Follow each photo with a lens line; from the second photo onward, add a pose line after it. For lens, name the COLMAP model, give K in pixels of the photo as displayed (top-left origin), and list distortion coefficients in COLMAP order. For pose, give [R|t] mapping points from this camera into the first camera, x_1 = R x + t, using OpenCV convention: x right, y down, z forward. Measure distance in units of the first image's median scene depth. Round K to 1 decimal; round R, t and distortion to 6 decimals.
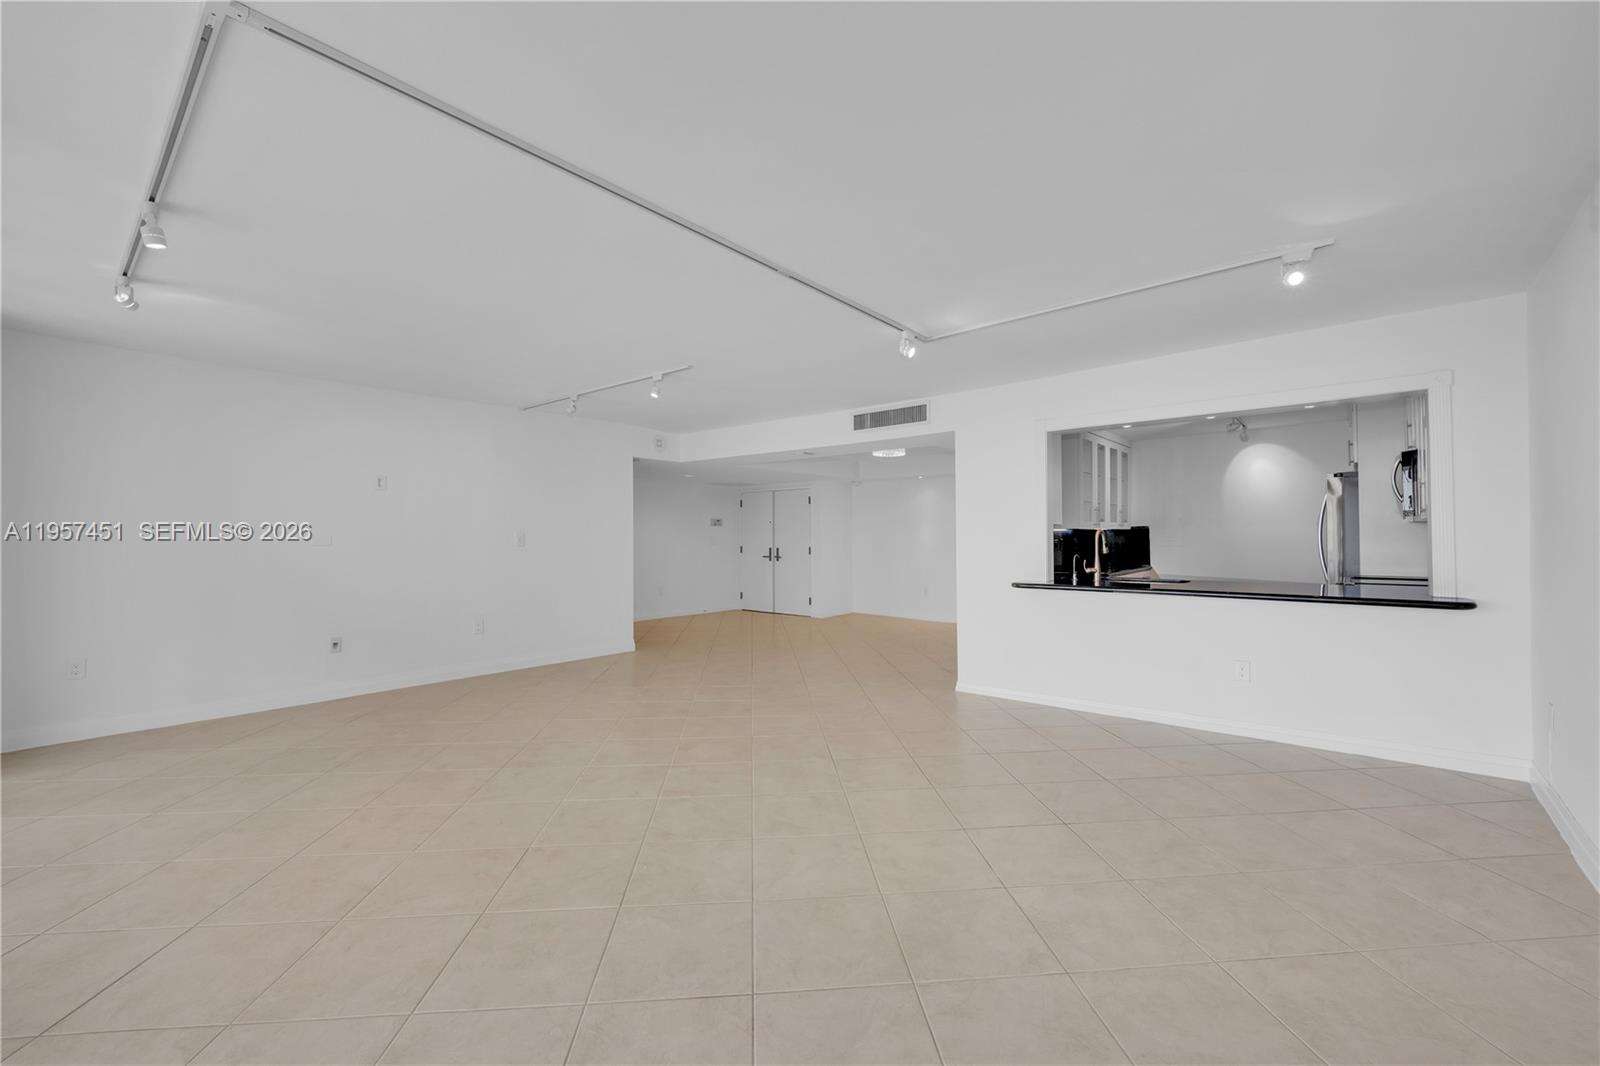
lens RADIAL K [[643.9, 0, 804.4], [0, 643.9, 528.1], [0, 0, 1]] dist [-0.009442, -0.000031]
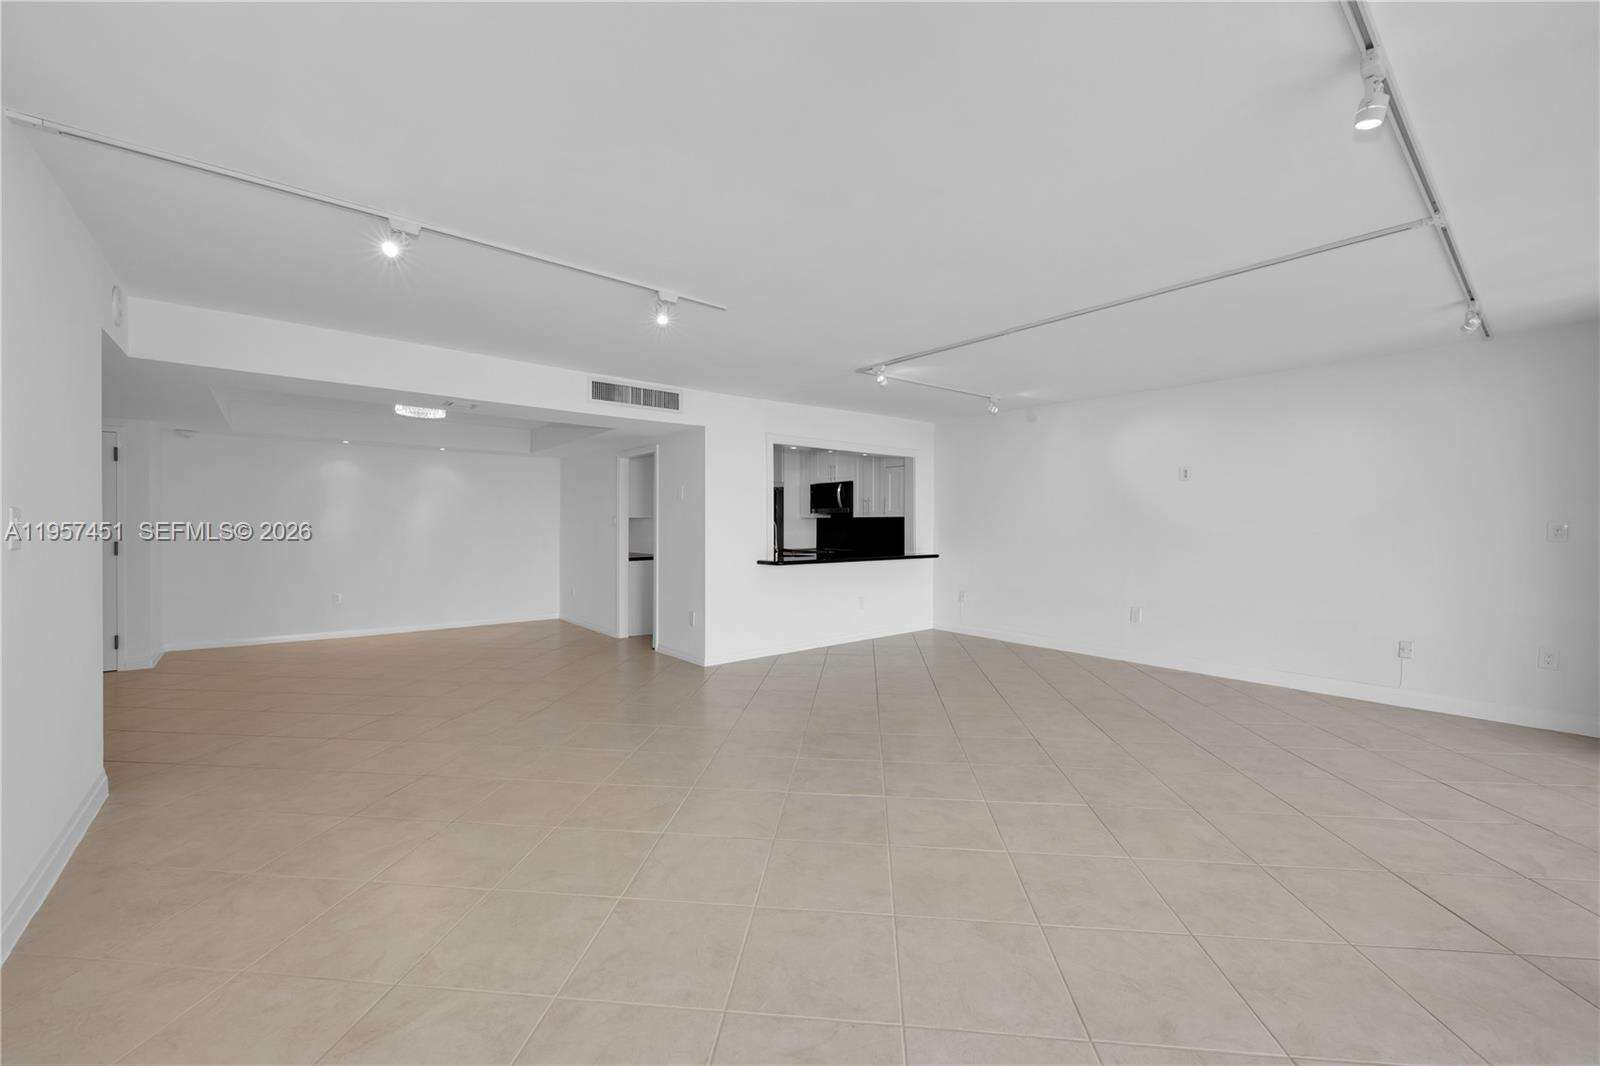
lens RADIAL K [[643.9, 0, 804.4], [0, 643.9, 528.1], [0, 0, 1]] dist [-0.009442, -0.000031]
pose [[0.173976, -0.001278, 0.984749, -0.797030], [-0.017509, 0.999837, 0.004391, 0.011021], [-0.984594, -0.018006, 0.173925, 0.647850]]
